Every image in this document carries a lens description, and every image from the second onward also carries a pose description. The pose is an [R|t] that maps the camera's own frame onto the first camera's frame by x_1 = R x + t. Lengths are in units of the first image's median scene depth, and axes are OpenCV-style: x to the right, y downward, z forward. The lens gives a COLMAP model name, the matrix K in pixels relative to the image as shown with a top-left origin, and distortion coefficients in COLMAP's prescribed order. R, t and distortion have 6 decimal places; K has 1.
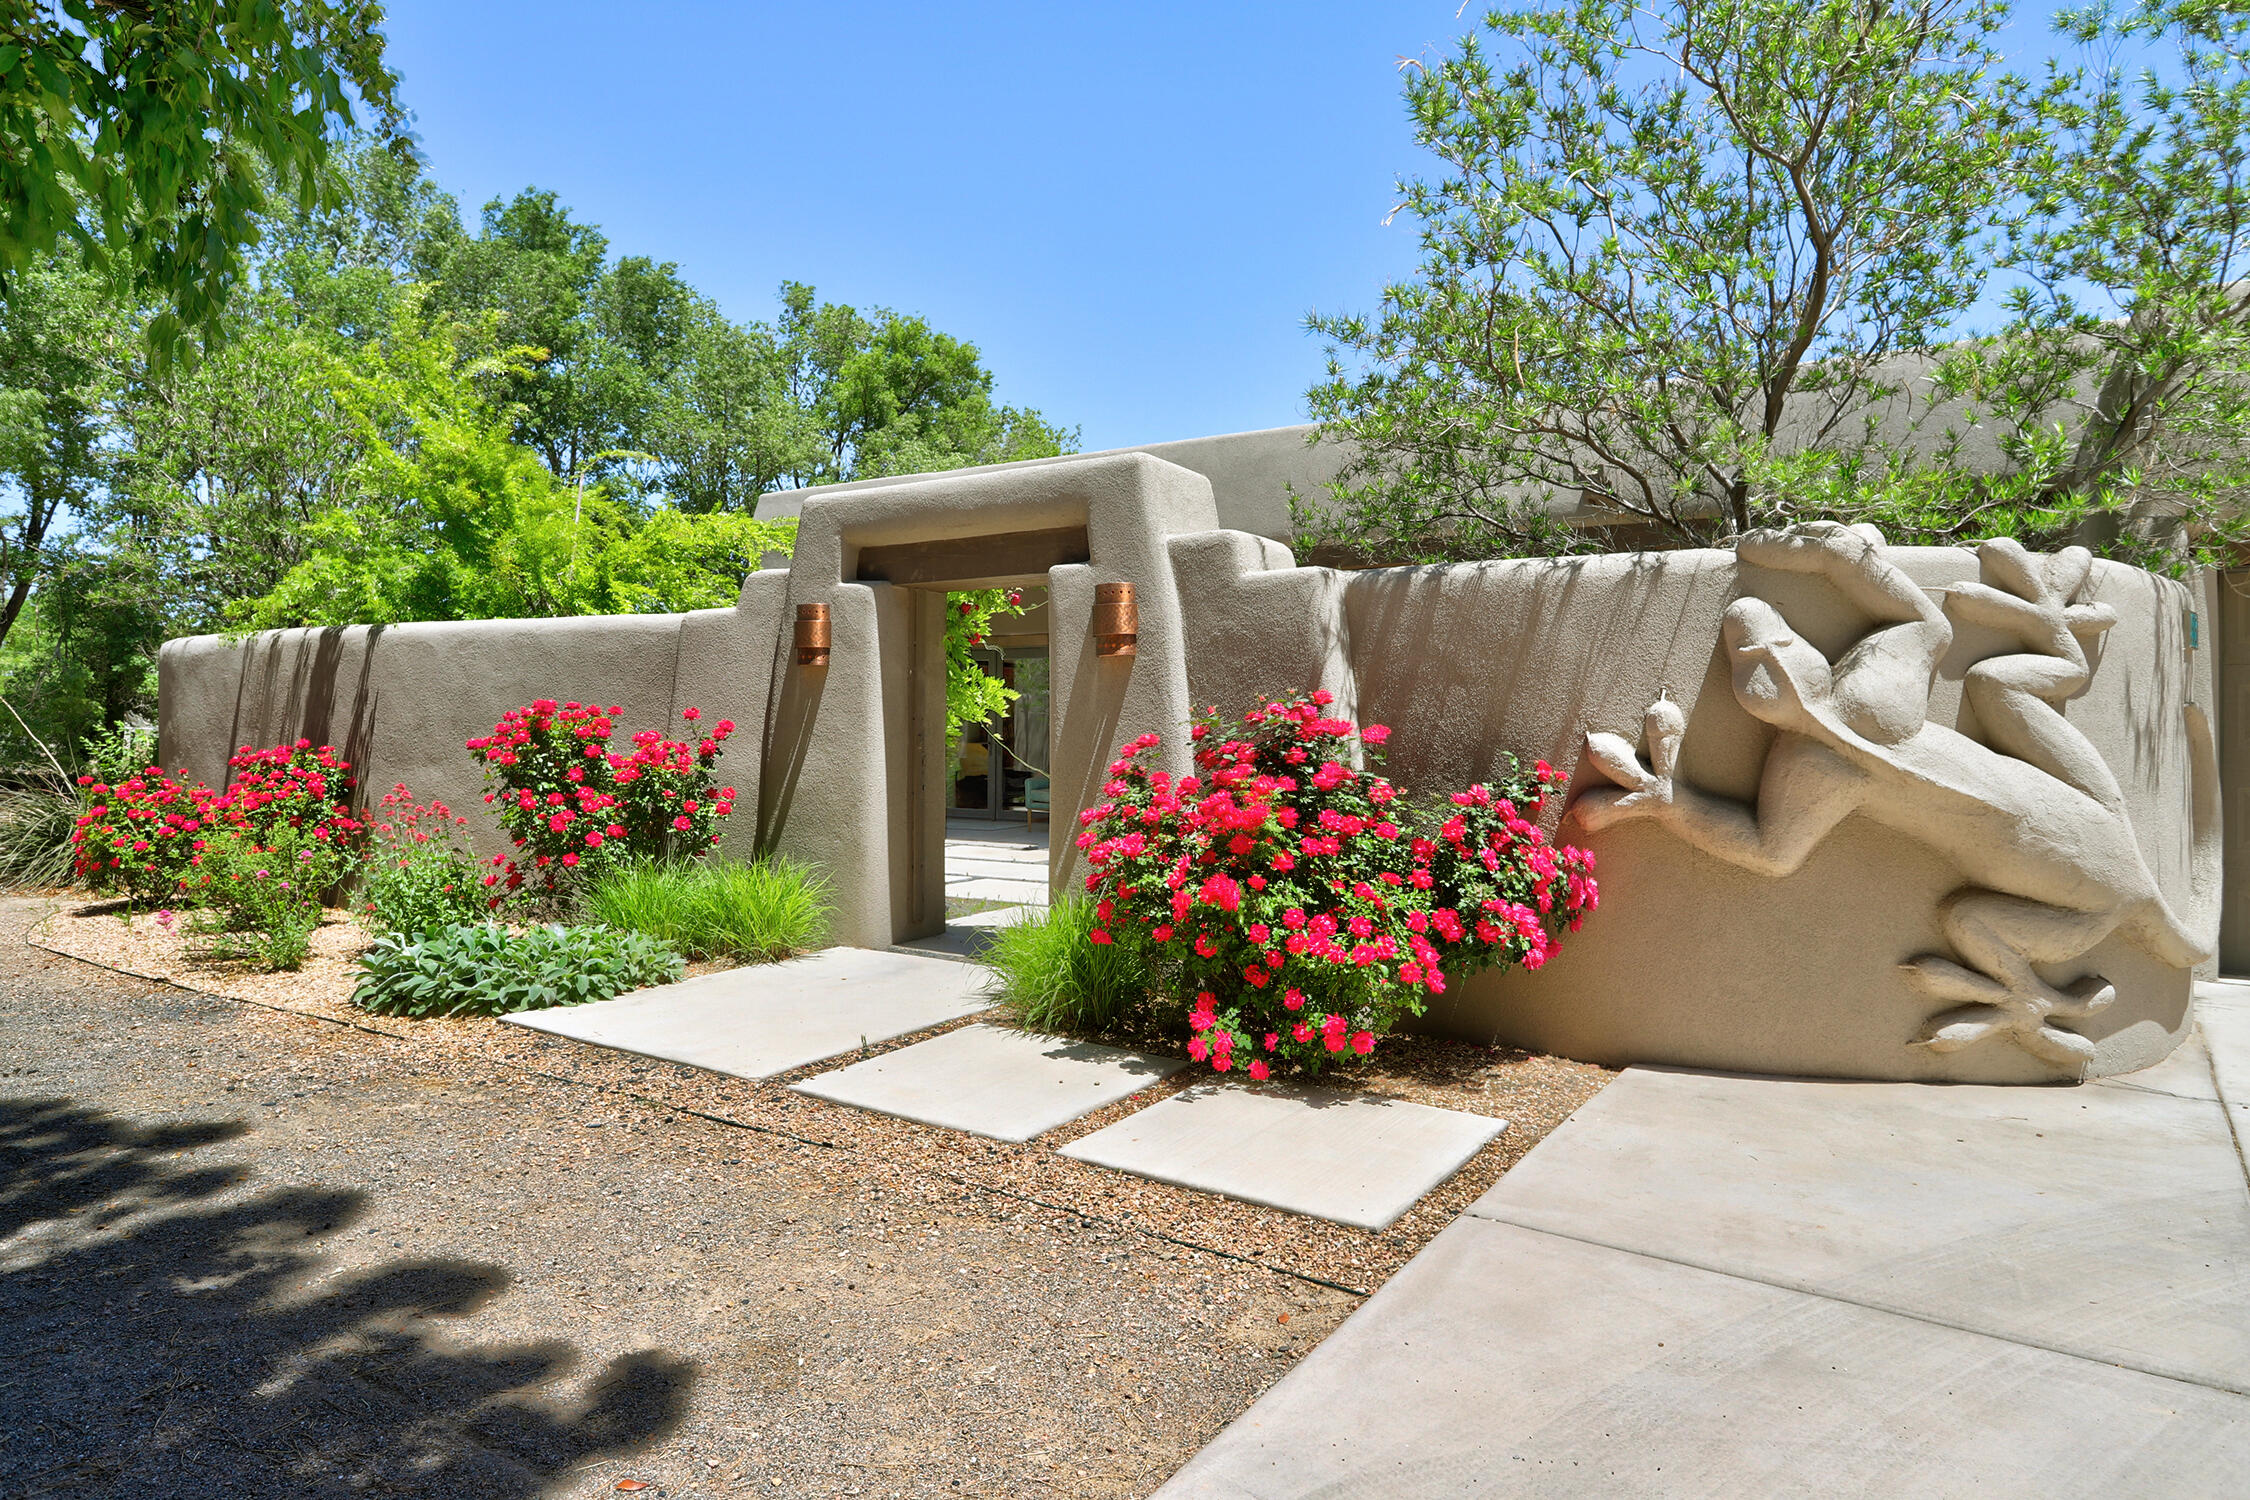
lens RADIAL K [[1356.2, 0, 1125.0], [0, 1356.2, 750.0], [0, 0, 1]] dist [0.001494, 0.000122]
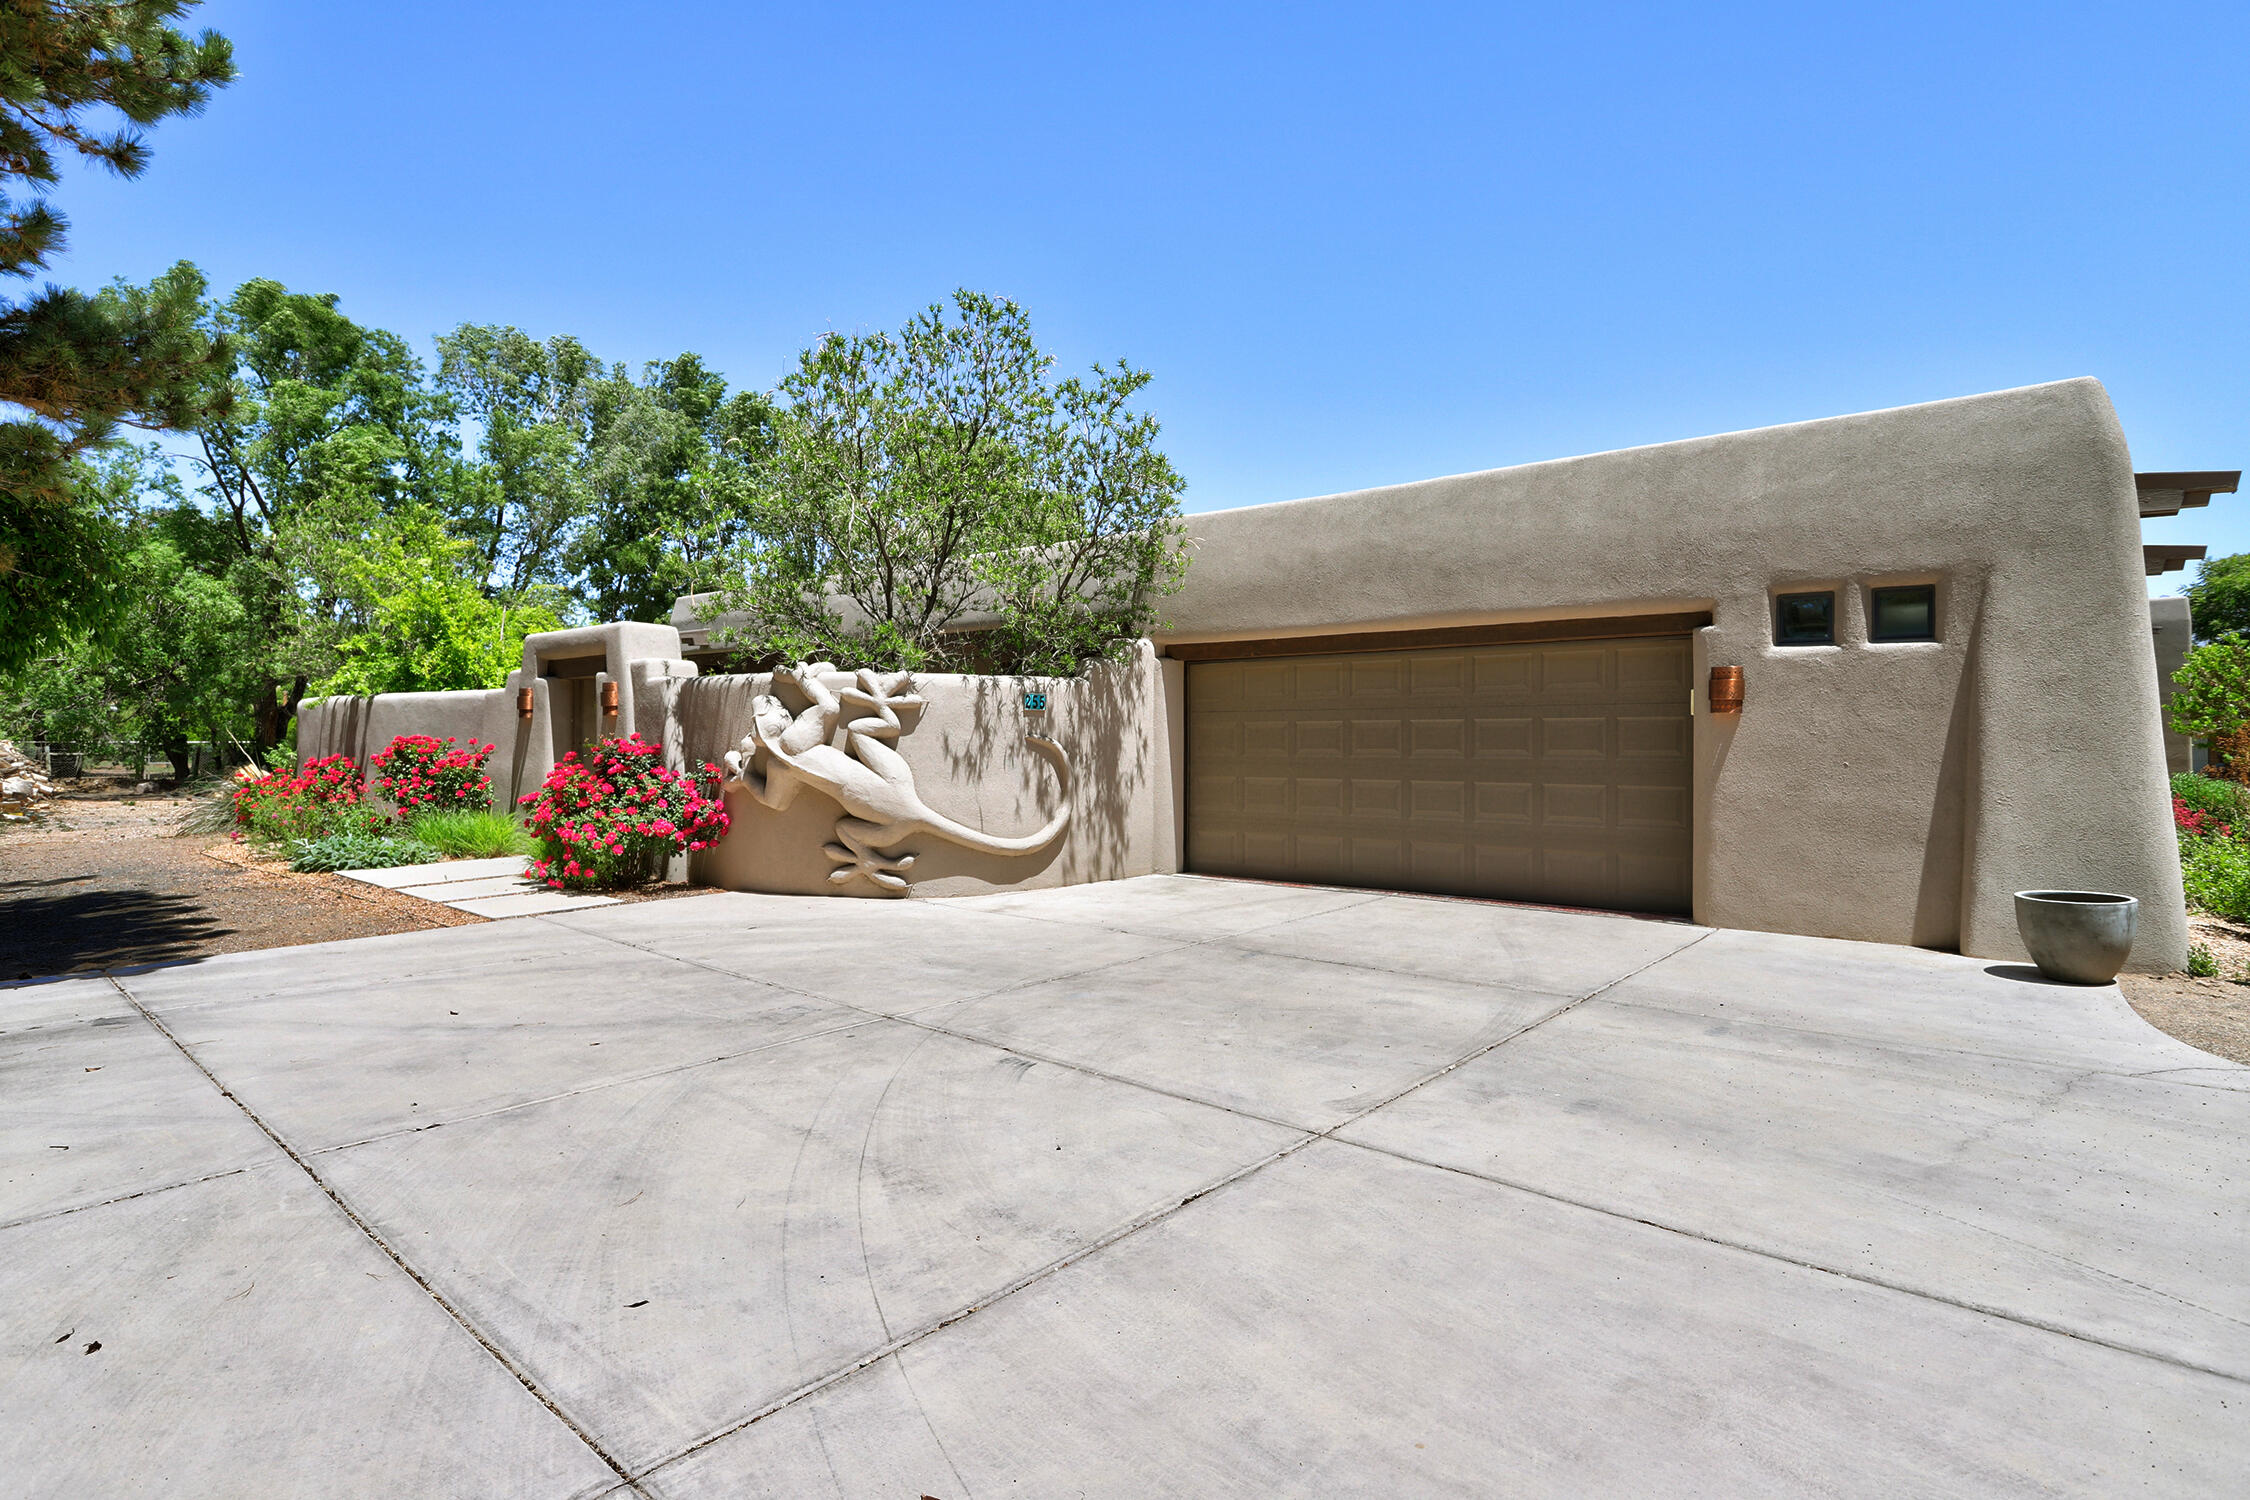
lens RADIAL K [[1208.7, 0, 1125.0], [0, 1208.7, 750.0], [0, 0, 1]] dist [0.016318, -0.000062]
pose [[0.988801, -0.005599, -0.149134, 1.219249], [0.005548, 0.999984, -0.000759, -0.008168], [0.149136, -0.000077, 0.988817, -0.894771]]
